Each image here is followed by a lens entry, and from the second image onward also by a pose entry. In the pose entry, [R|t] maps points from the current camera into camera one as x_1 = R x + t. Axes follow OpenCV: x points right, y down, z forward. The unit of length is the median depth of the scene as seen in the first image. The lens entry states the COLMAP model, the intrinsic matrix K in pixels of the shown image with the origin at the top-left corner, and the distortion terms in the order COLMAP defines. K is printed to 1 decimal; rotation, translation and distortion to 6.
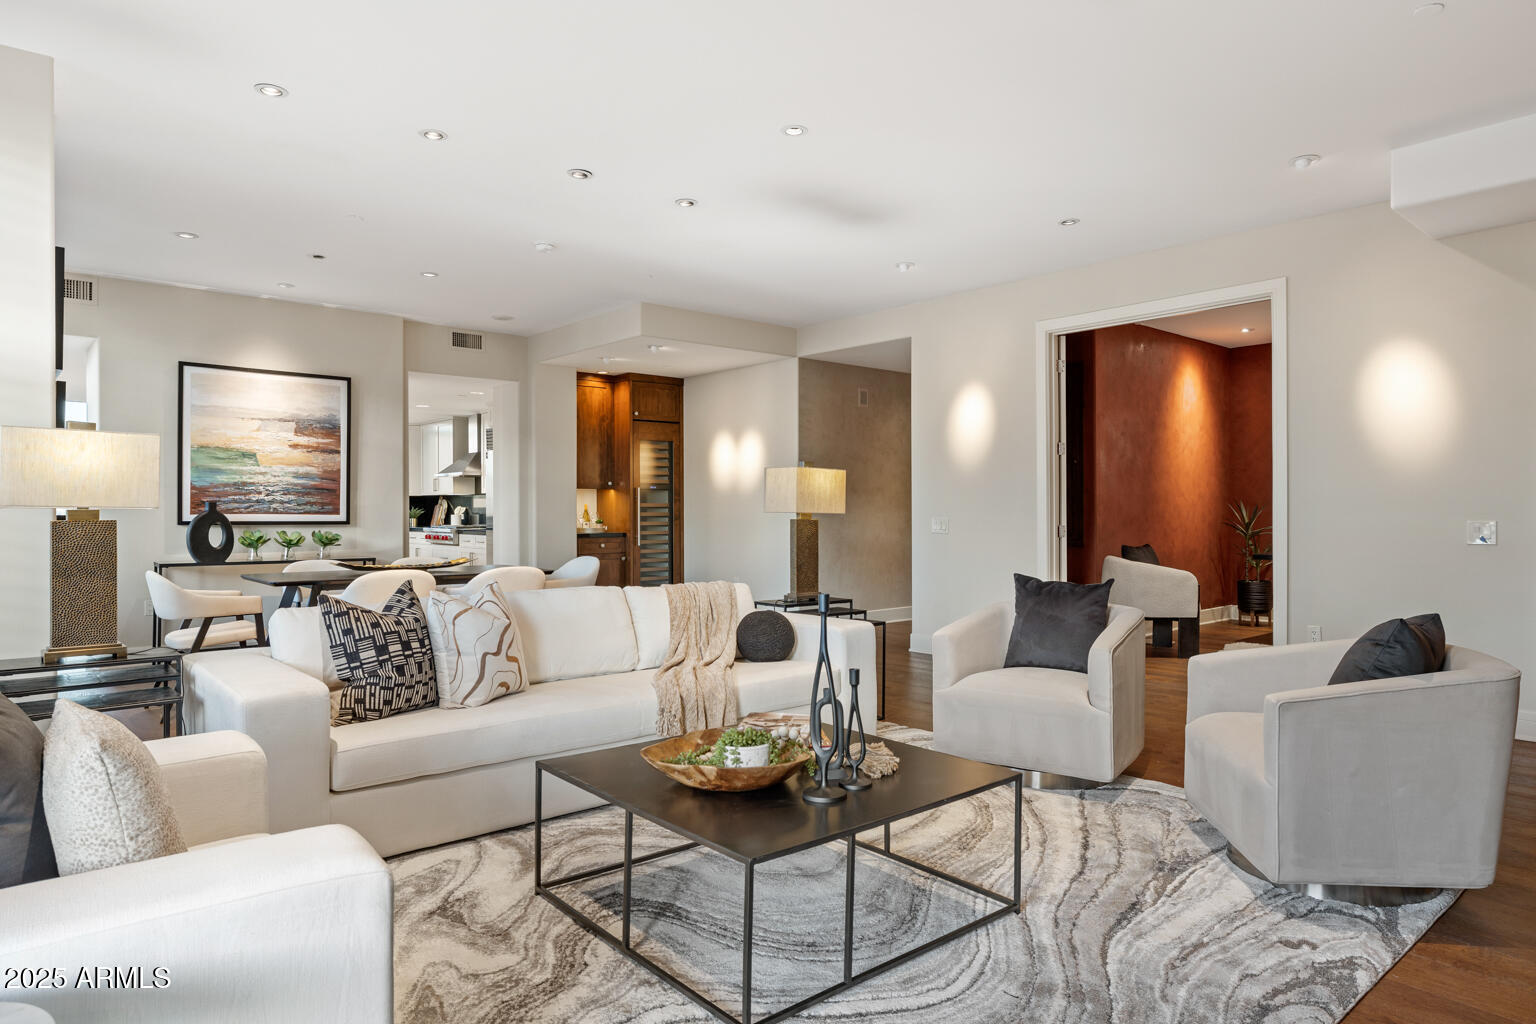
lens RADIAL K [[916.2, 0, 768.0], [0, 916.2, 512.0], [0, 0, 1]] dist [-0.002592, -0.000854]
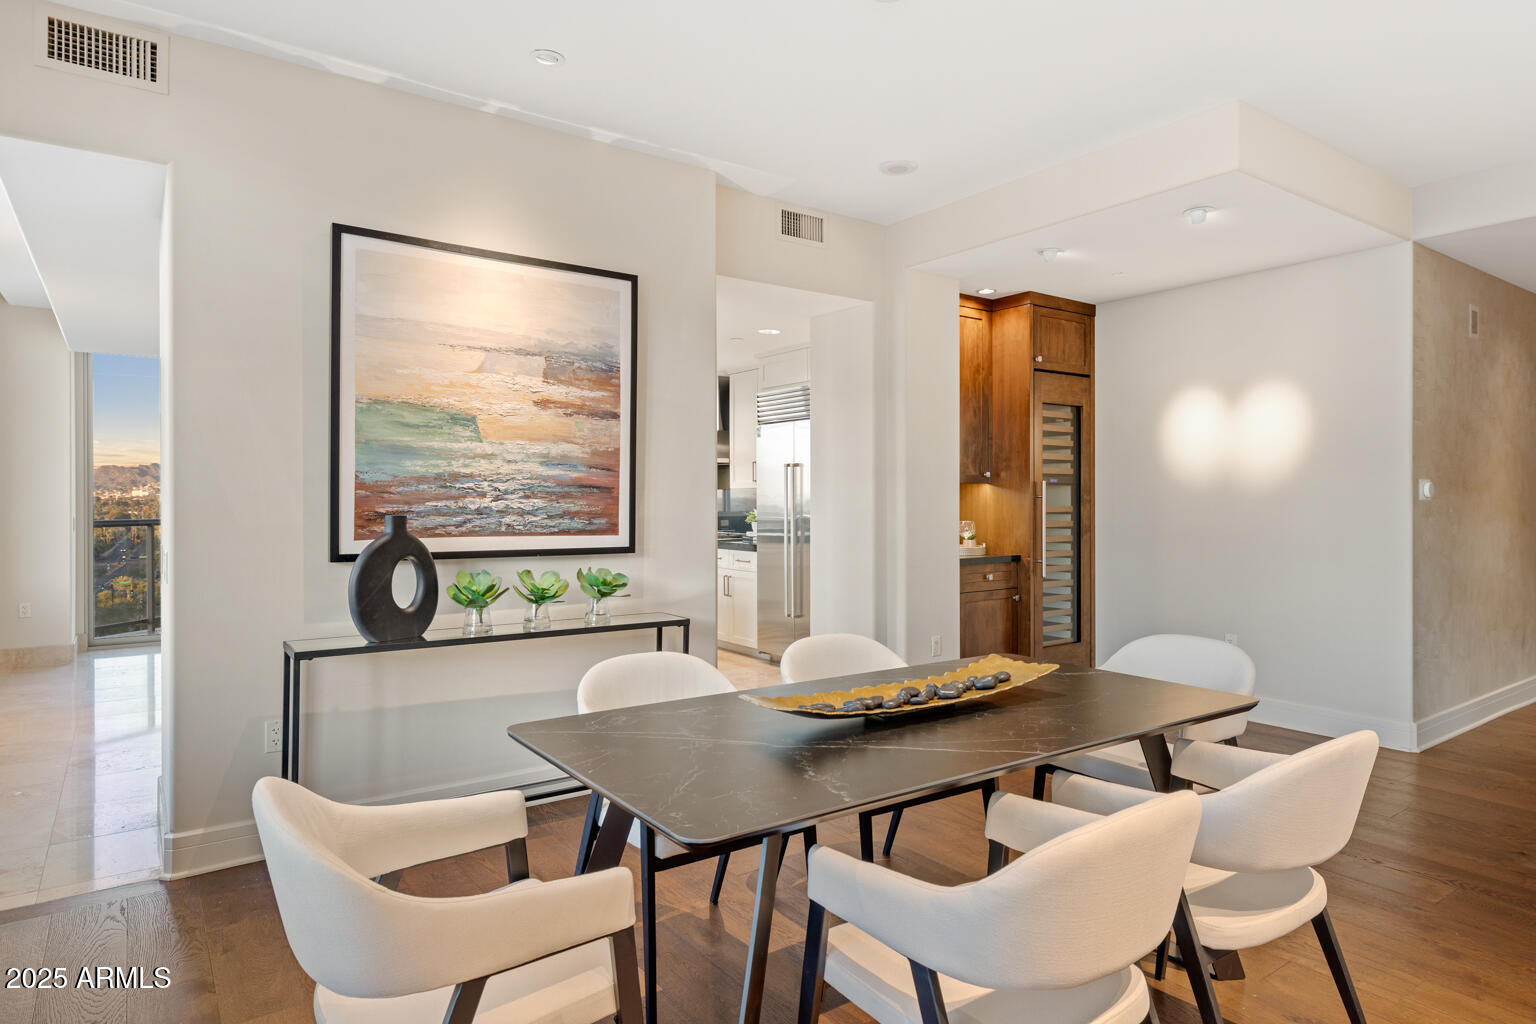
lens RADIAL K [[881.3, 0, 766.8], [0, 881.3, 507.3], [0, 0, 1]] dist [0.001061, 0.001117]
pose [[0.995201, 0.003651, -0.097781, -0.342744], [-0.002756, 0.999953, 0.009282, -0.018416], [0.097810, -0.008968, 0.995165, 0.517366]]
